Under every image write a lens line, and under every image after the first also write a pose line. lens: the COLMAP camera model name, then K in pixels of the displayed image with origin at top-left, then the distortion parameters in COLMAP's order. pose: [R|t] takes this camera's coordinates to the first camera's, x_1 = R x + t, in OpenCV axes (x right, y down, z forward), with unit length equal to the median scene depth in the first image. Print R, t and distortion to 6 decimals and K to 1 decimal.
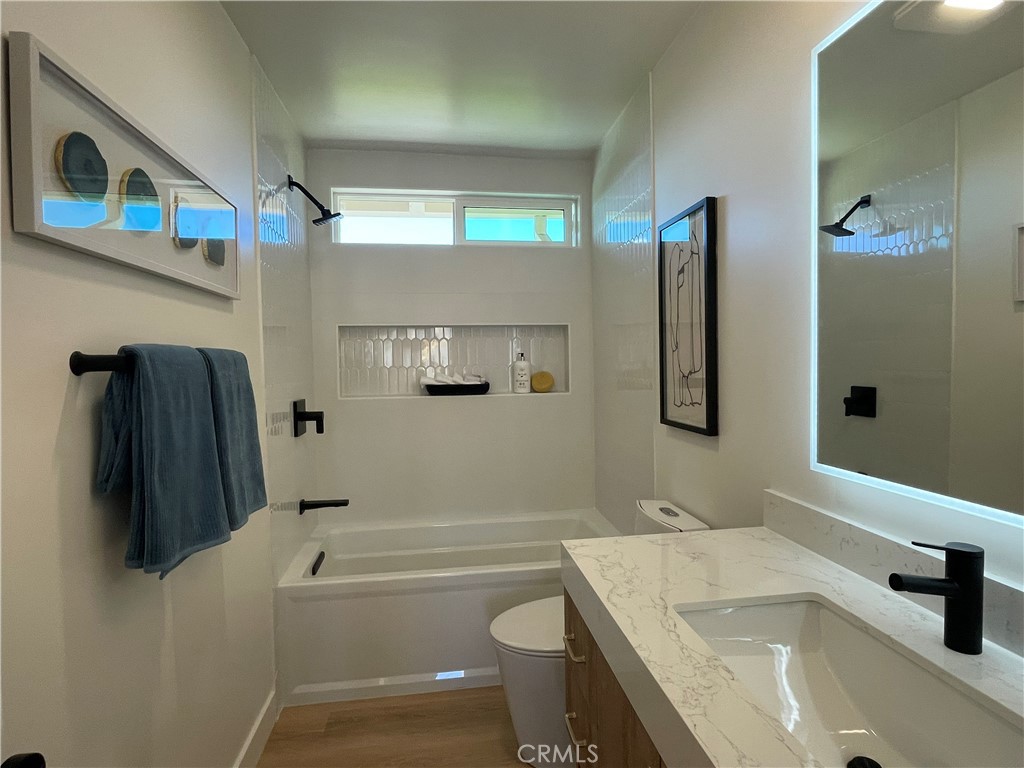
lens RADIAL K [[535.9, 0, 509.4], [0, 535.9, 382.1], [0, 0, 1]] dist [-0.005644, 0.000887]
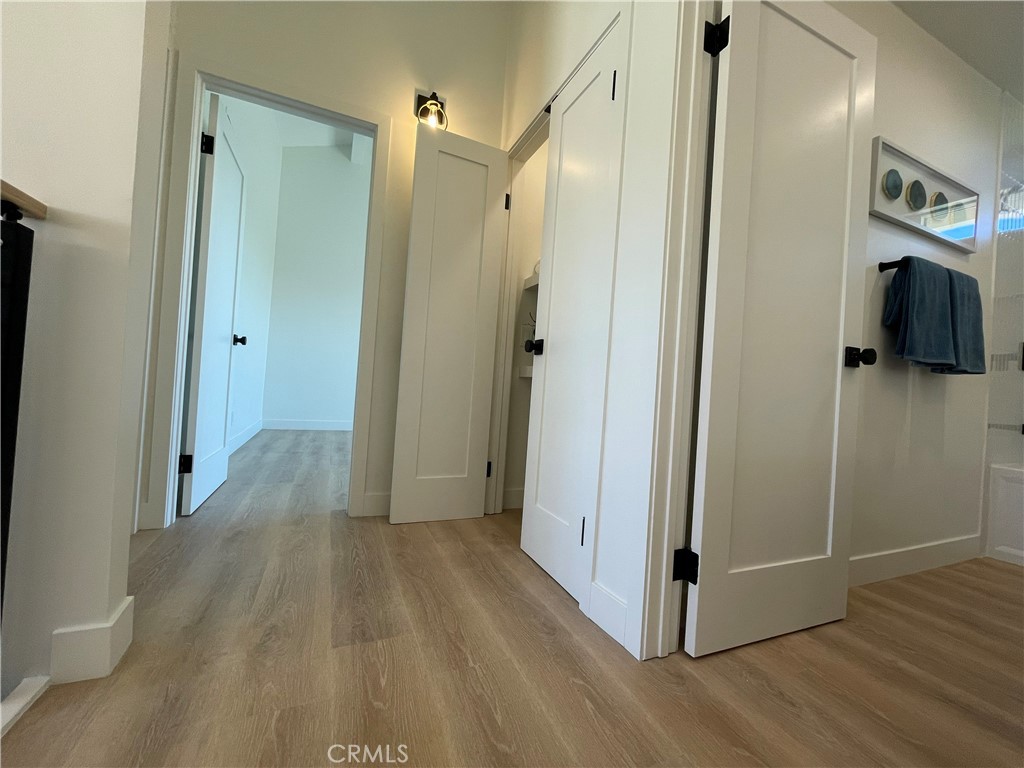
lens RADIAL K [[409.4, 0, 511.2], [0, 409.4, 389.1], [0, 0, 1]] dist [-0.002903, -0.000214]
pose [[0.261043, 0.029875, -0.964865, 0.338569], [-0.105419, 0.994425, 0.002269, 0.430543], [0.959554, 0.101123, 0.262737, -0.640406]]
